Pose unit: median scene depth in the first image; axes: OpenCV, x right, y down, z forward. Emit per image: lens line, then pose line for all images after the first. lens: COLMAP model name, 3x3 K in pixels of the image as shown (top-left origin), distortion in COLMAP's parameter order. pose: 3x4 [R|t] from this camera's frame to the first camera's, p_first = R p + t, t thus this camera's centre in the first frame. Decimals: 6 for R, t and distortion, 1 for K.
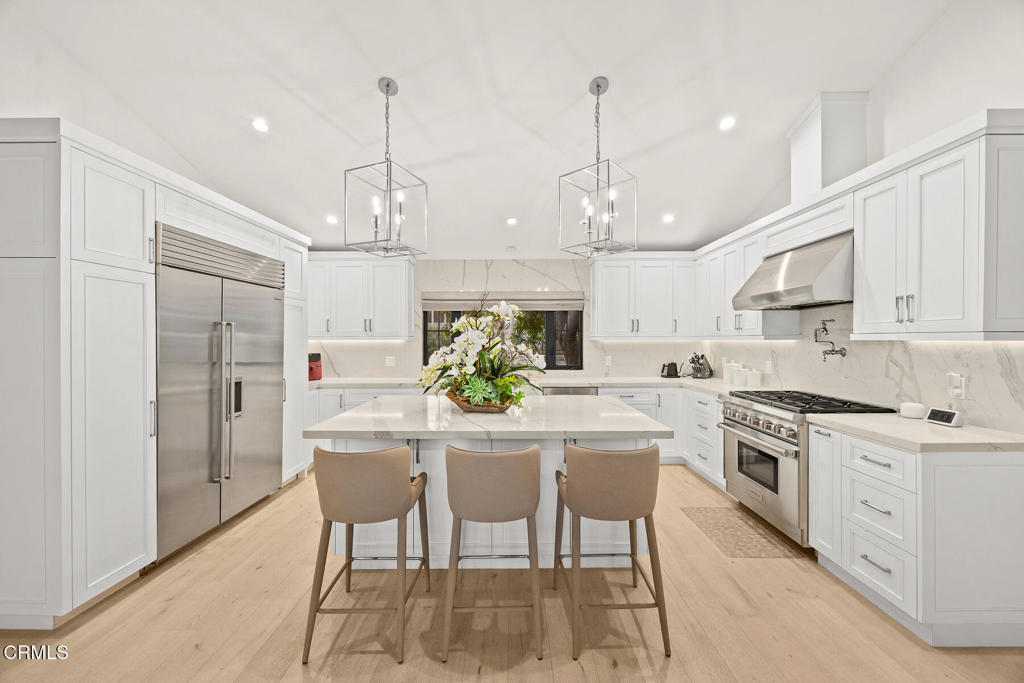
lens RADIAL K [[391.8, 0, 512.0], [0, 391.8, 341.5], [0, 0, 1]] dist [-0.000981, 0.000028]
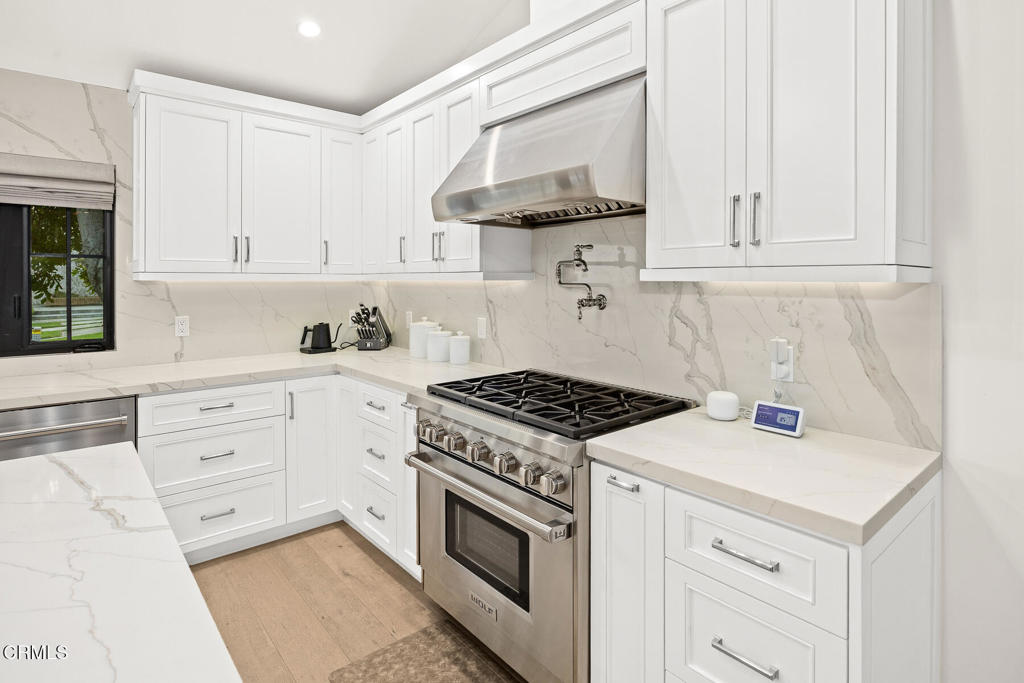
lens RADIAL K [[530.8, 0, 507.0], [0, 530.8, 282.4], [0, 0, 1]] dist [-0.004272, -0.000745]
pose [[0.762883, 0.001000, 0.646536, 0.232917], [-0.000192, 0.999999, -0.001319, -0.000576], [-0.646537, 0.000882, 0.762882, 0.495924]]
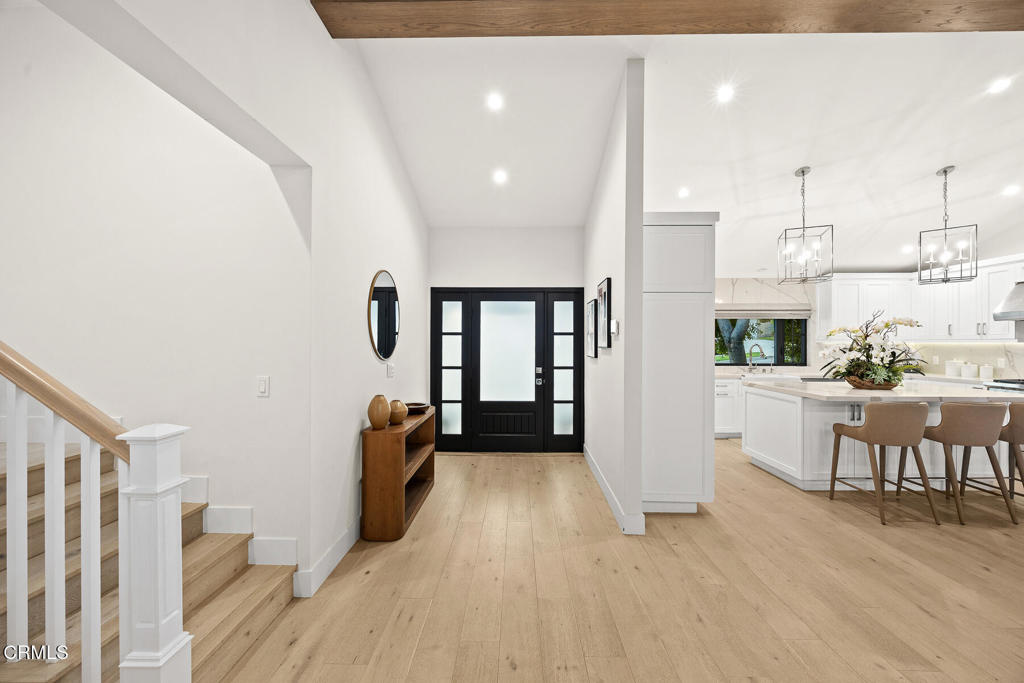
lens RADIAL K [[393.0, 0, 514.6], [0, 393.0, 343.6], [0, 0, 1]] dist [-0.002402, -0.000109]
pose [[0.999842, 0.002684, -0.017597, -1.272537], [-0.002737, 0.999992, -0.002976, 0.010664], [0.017589, 0.003024, 0.999841, -0.468484]]
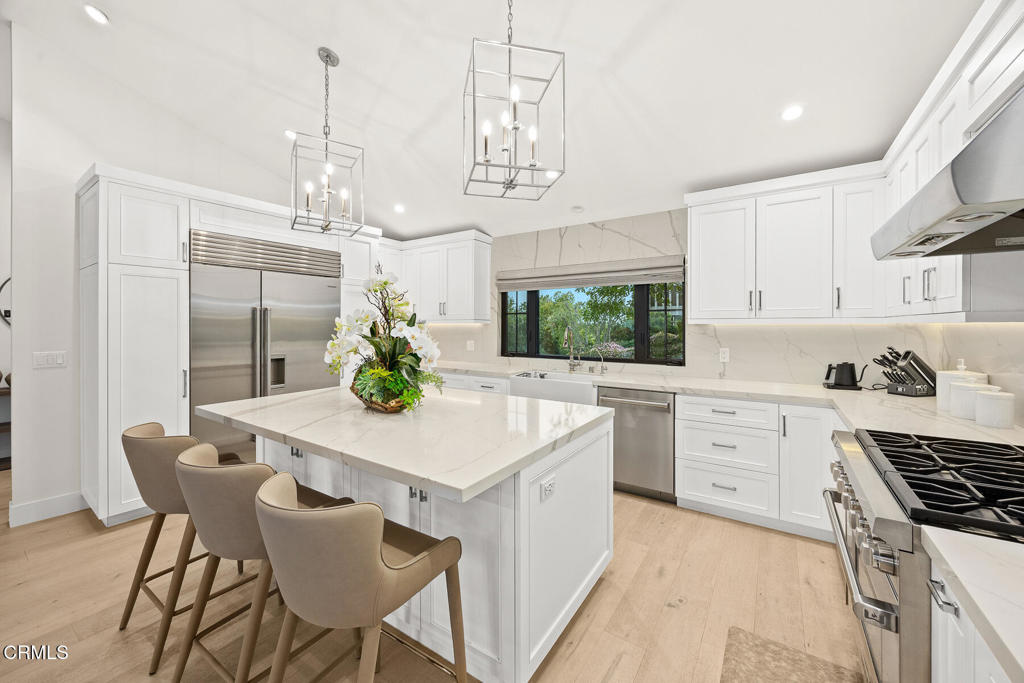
lens RADIAL K [[393.8, 0, 512.1], [0, 393.8, 325.6], [0, 0, 1]] dist [-0.000243, -0.000060]
pose [[0.833366, 0.002703, -0.552715, 0.539845], [-0.004292, 0.999990, -0.001580, 0.003248], [0.552705, 0.003688, 0.833369, 0.413929]]
